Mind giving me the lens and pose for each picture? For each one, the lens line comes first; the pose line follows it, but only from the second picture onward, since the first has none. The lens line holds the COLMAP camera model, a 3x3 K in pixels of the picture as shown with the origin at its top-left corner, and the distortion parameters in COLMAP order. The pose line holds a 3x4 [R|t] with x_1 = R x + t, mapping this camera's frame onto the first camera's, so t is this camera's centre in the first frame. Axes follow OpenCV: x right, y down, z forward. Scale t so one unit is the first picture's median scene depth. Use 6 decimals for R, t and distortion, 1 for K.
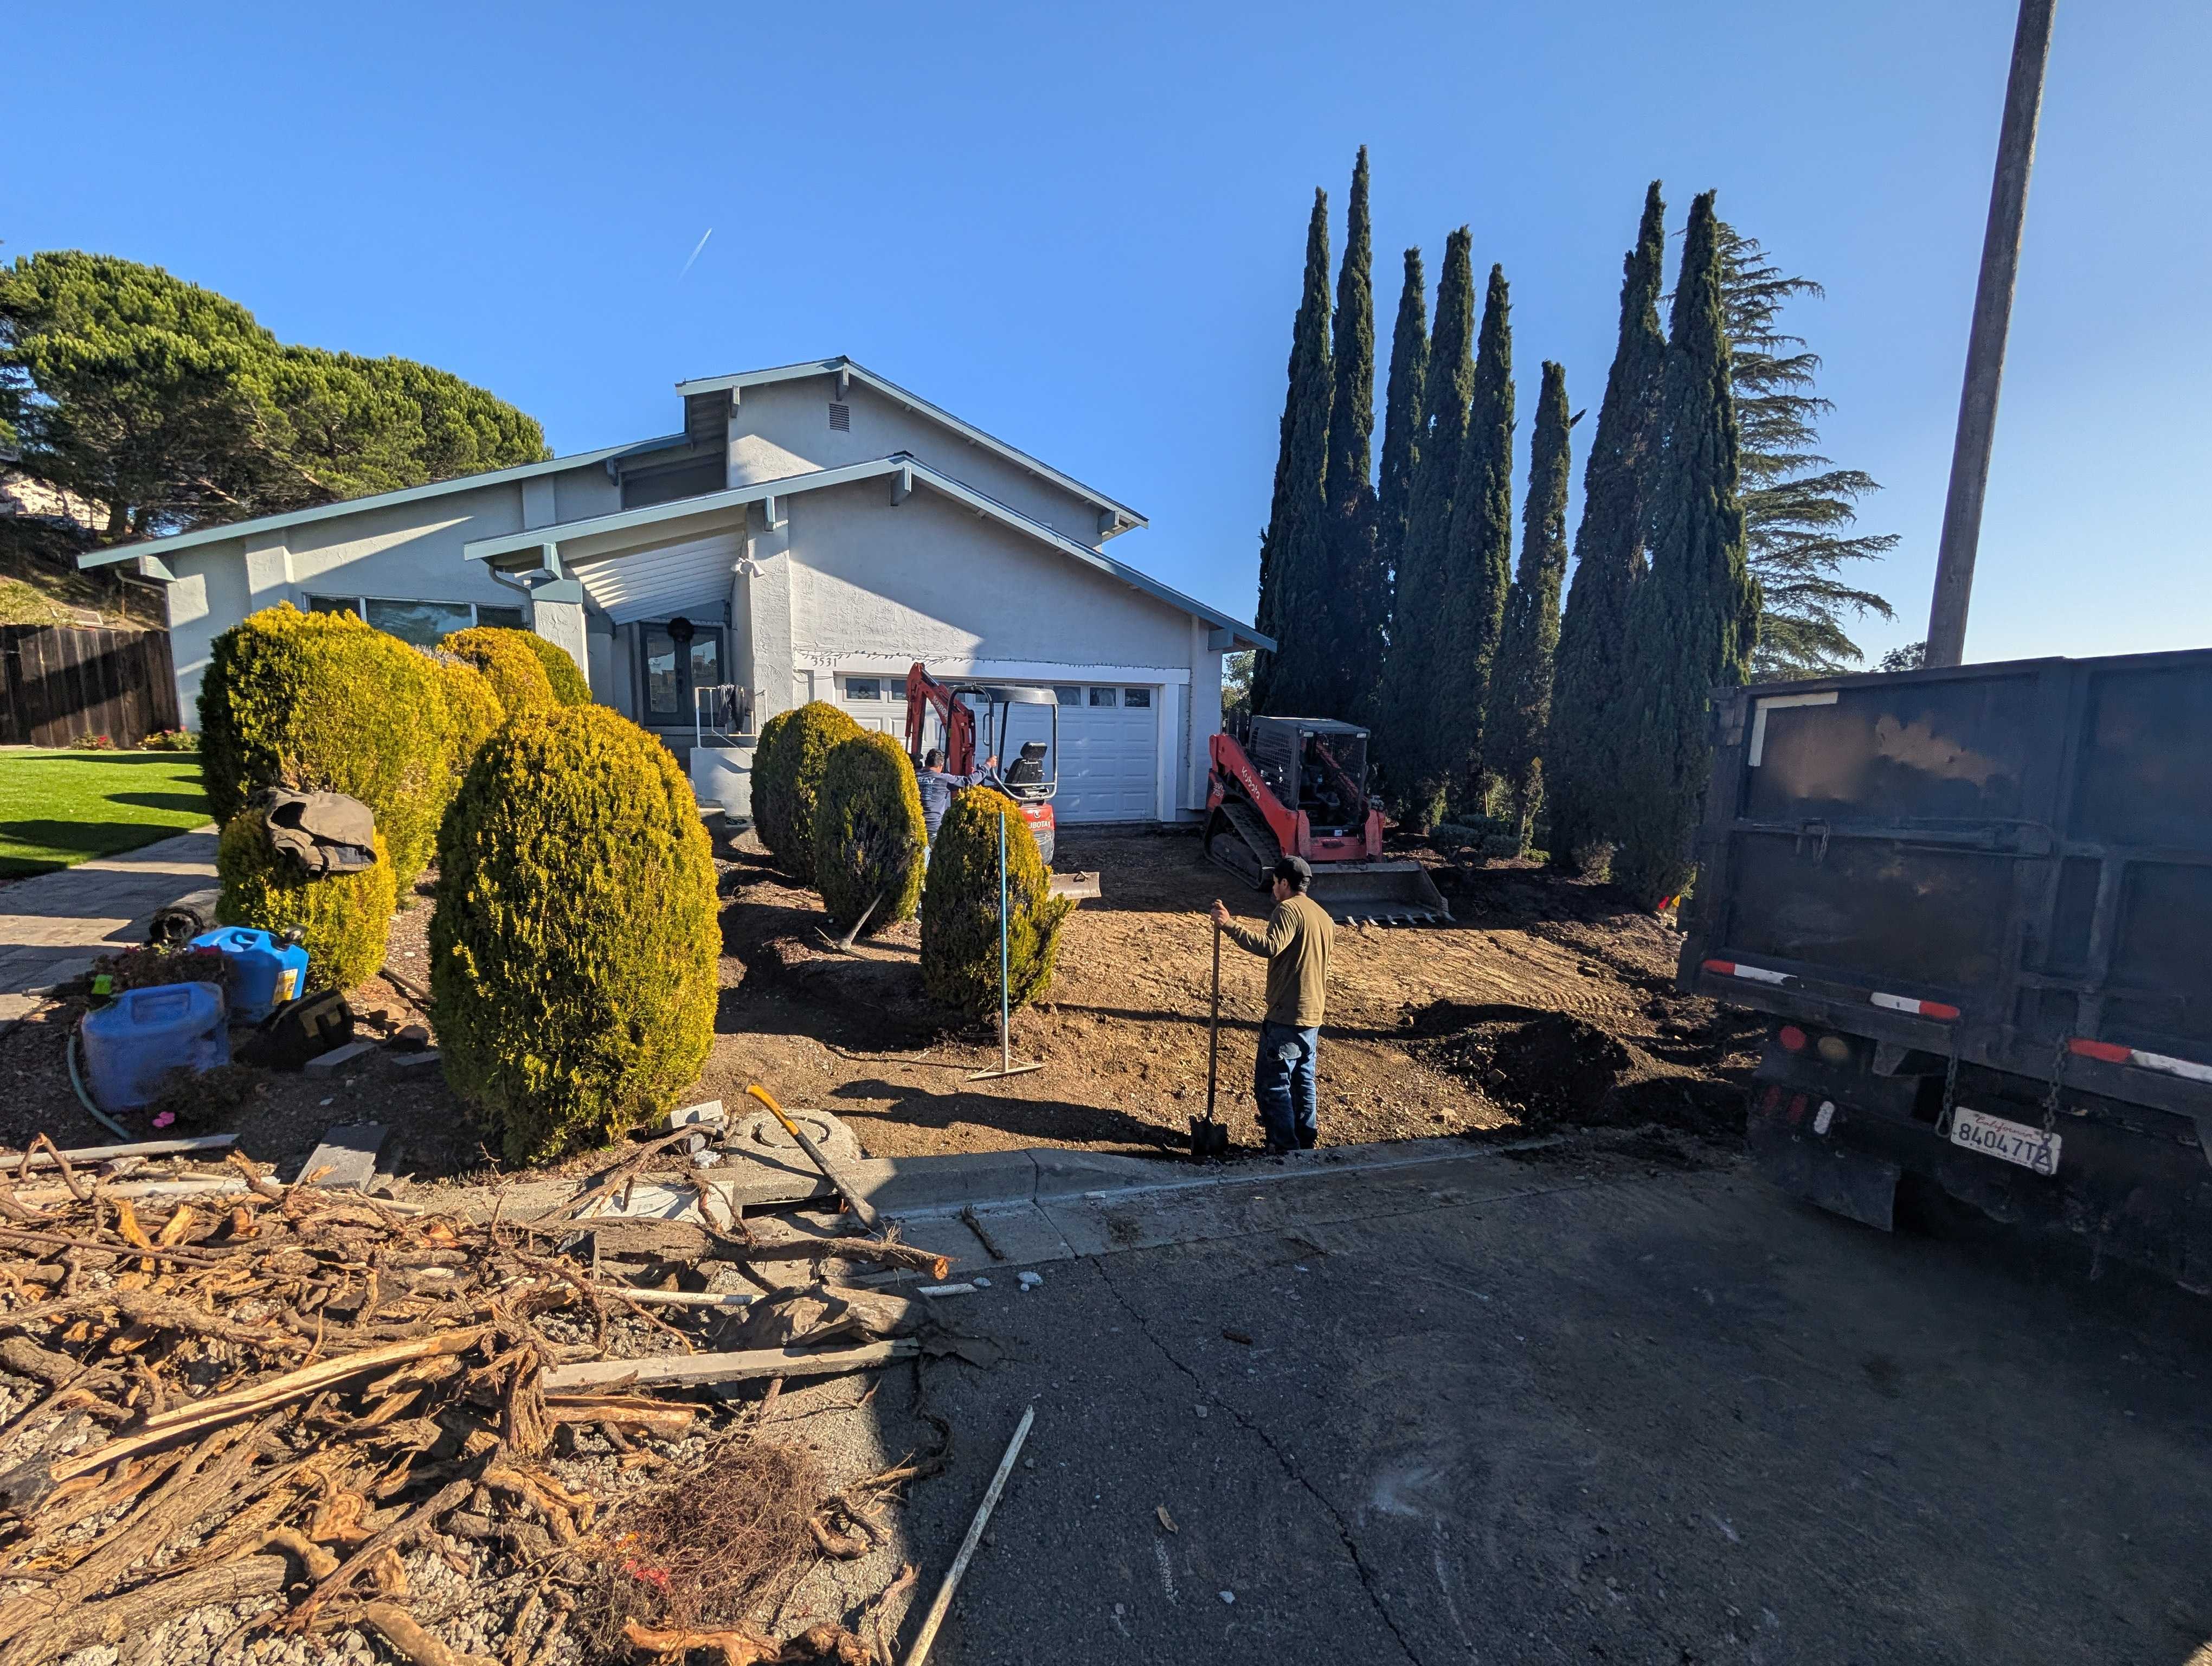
lens RADIAL K [[836.2, 0, 1115.3], [0, 836.2, 837.6], [0, 0, 1]] dist [0.000345, 0.000254]
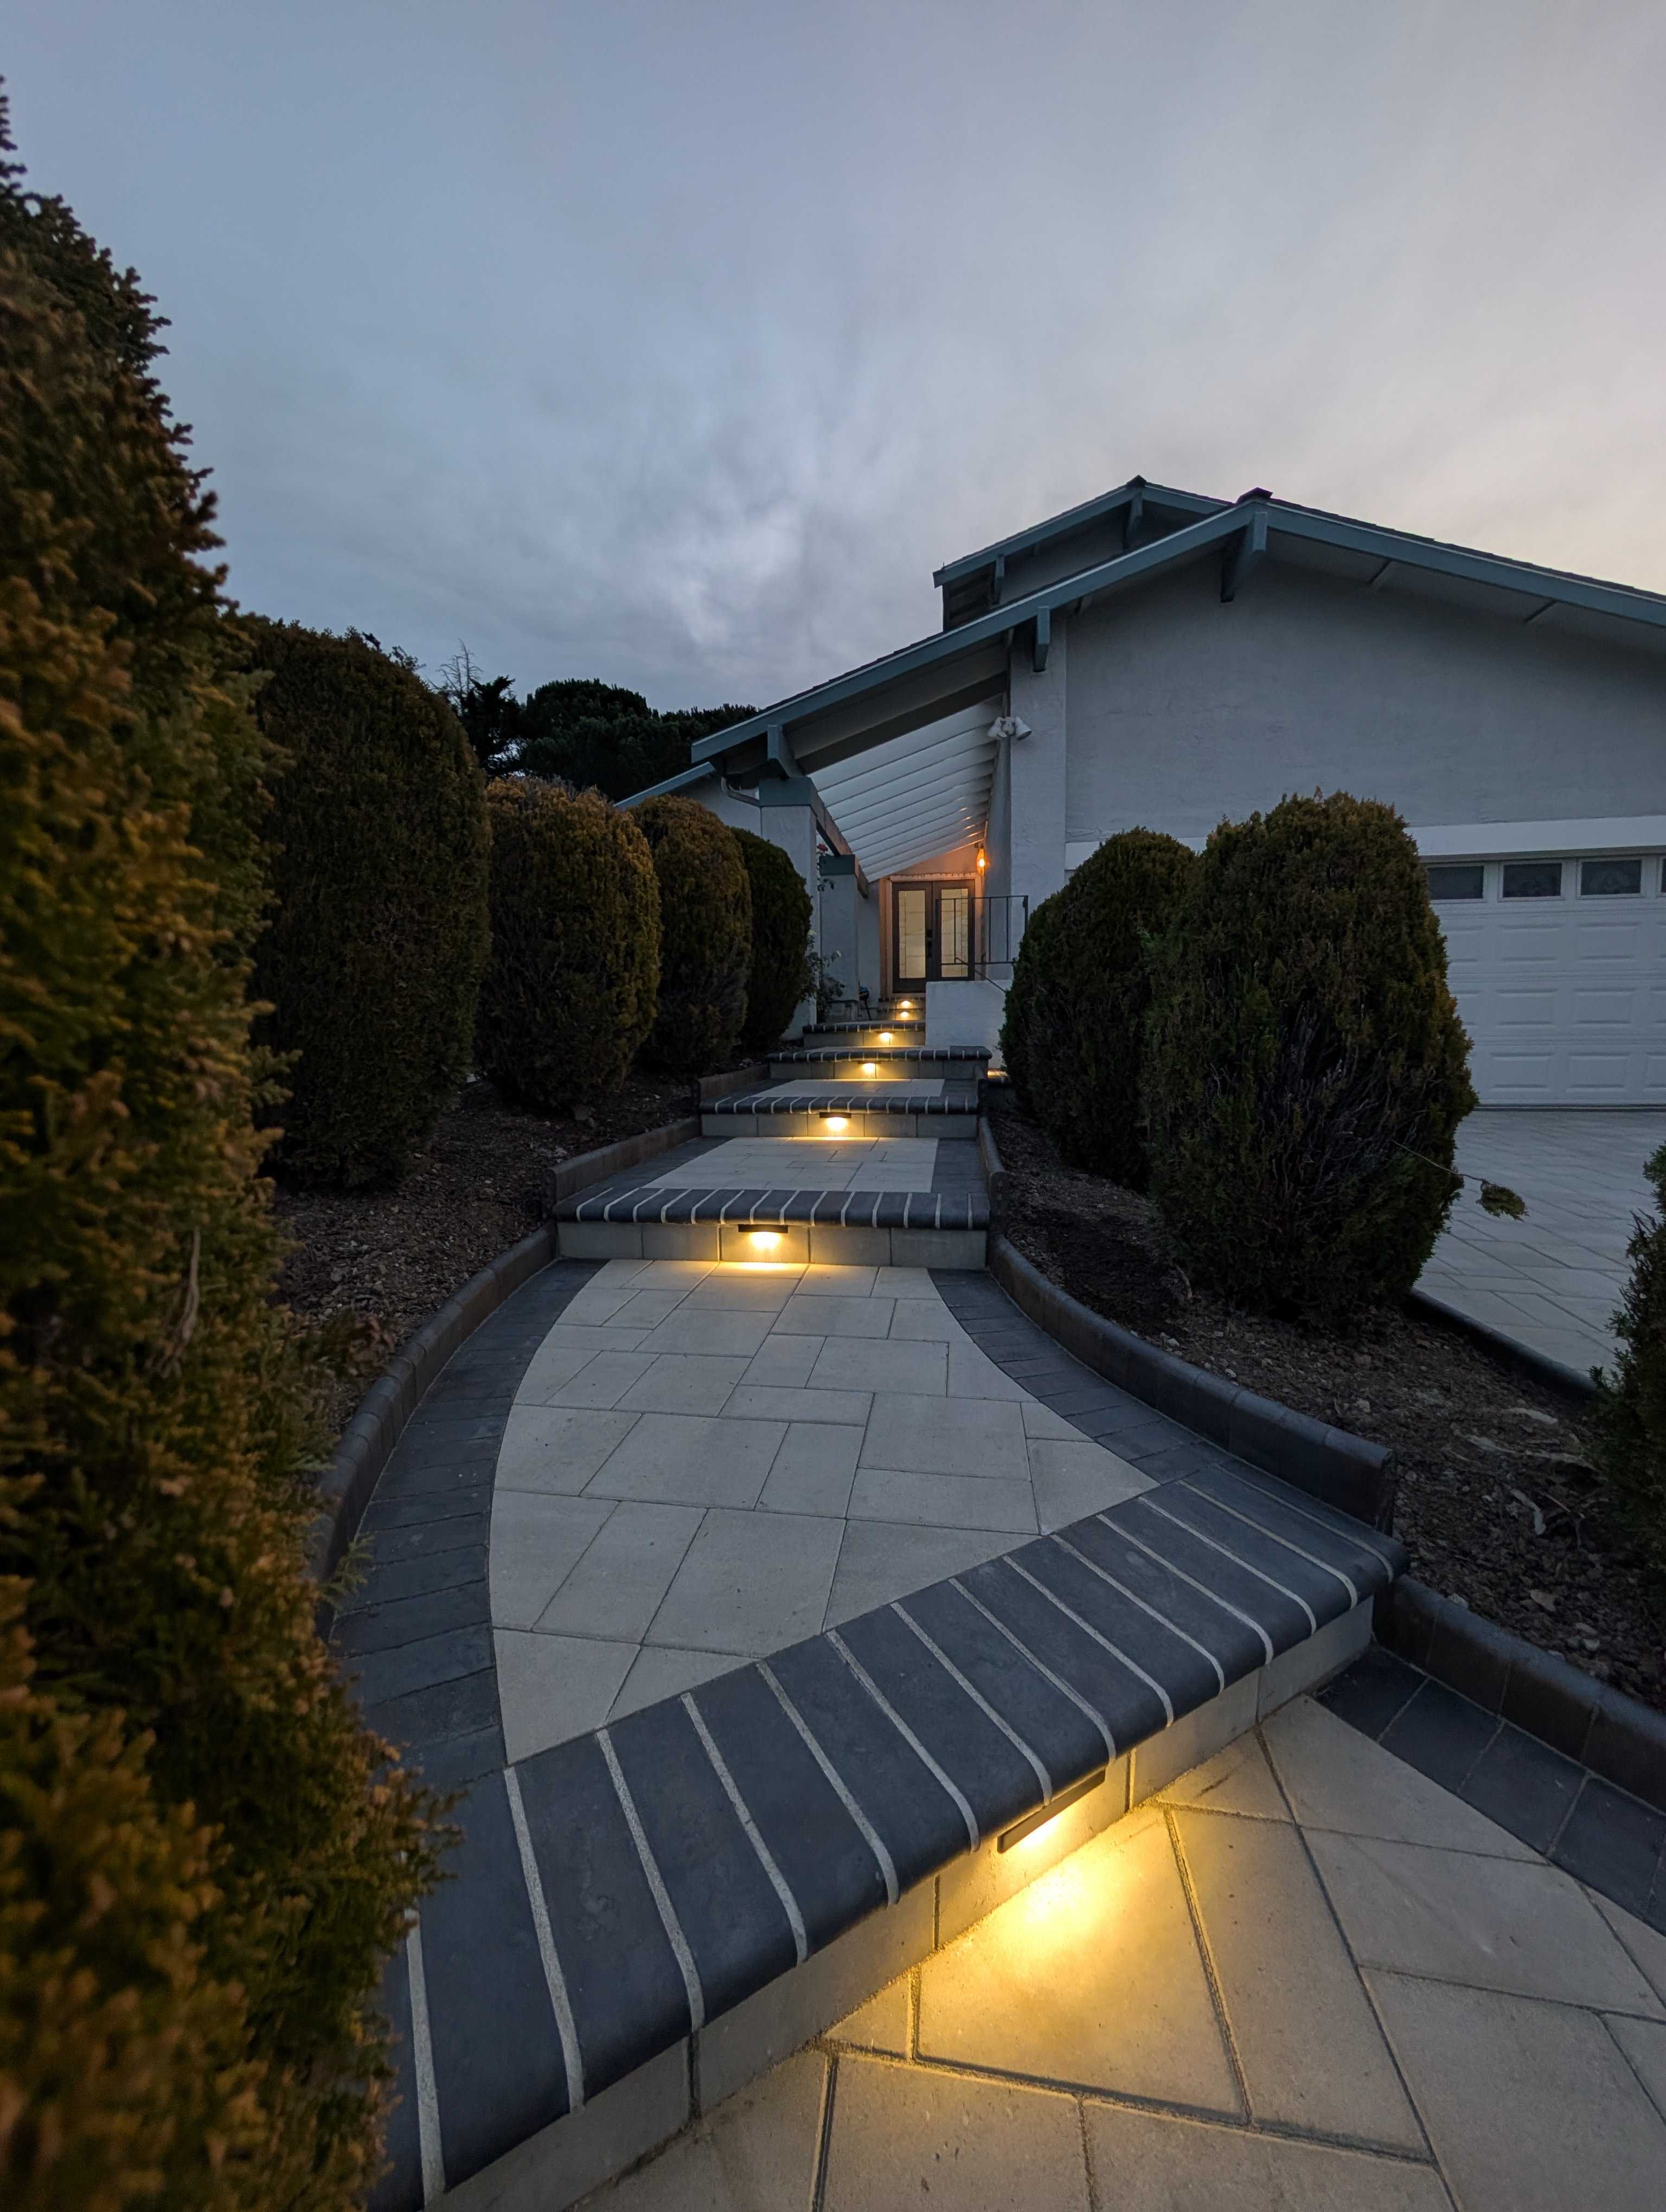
lens RADIAL K [[836.2, 0, 831.6], [0, 836.2, 1108.2], [0, 0, 1]] dist [0.000345, 0.000254]
pose [[0.827762, 0.030593, -0.560244, -0.111235], [-0.046747, 0.998801, -0.014528, 0.012473], [0.559128, 0.038215, 0.828200, 0.236872]]
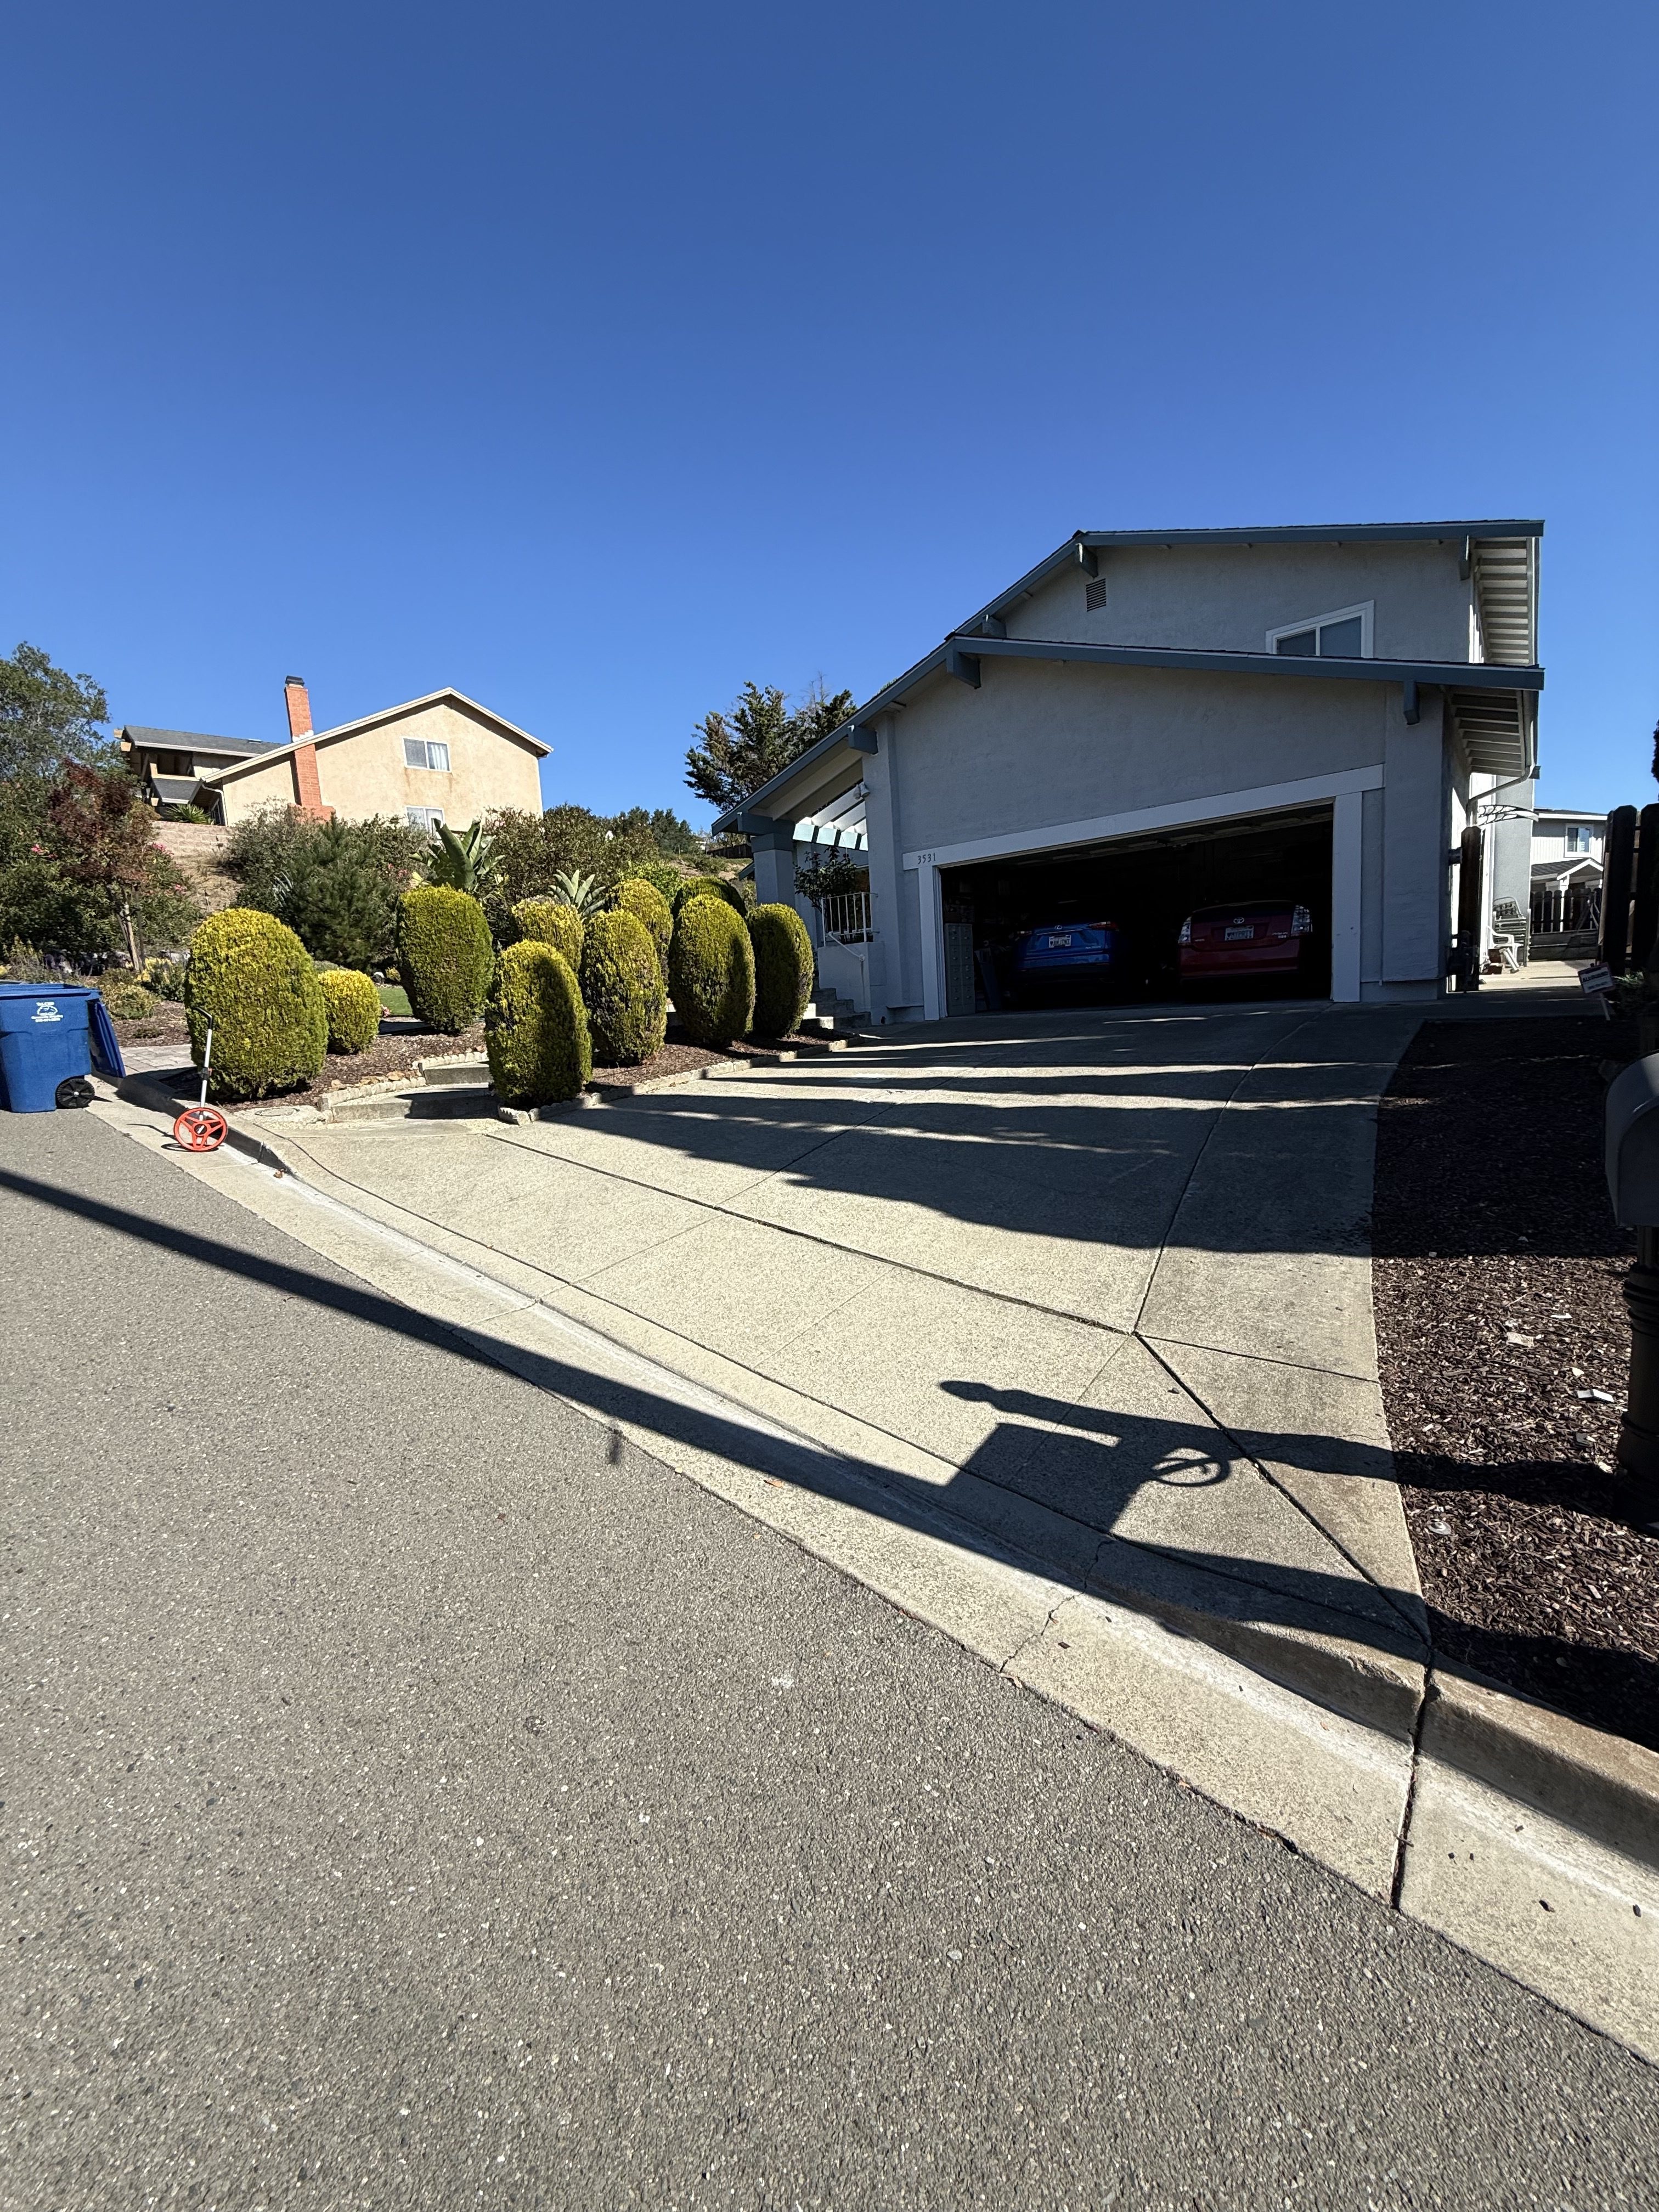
lens RADIAL K [[877.0, 0, 829.5], [0, 877.0, 1106.0], [0, 0, 1]] dist [-0.001601, 0.000155]
pose [[0.437313, 0.069402, -0.896627, 0.484222], [-0.041049, 0.997519, 0.057191, 0.038134], [0.898372, 0.011796, 0.439077, 0.295245]]
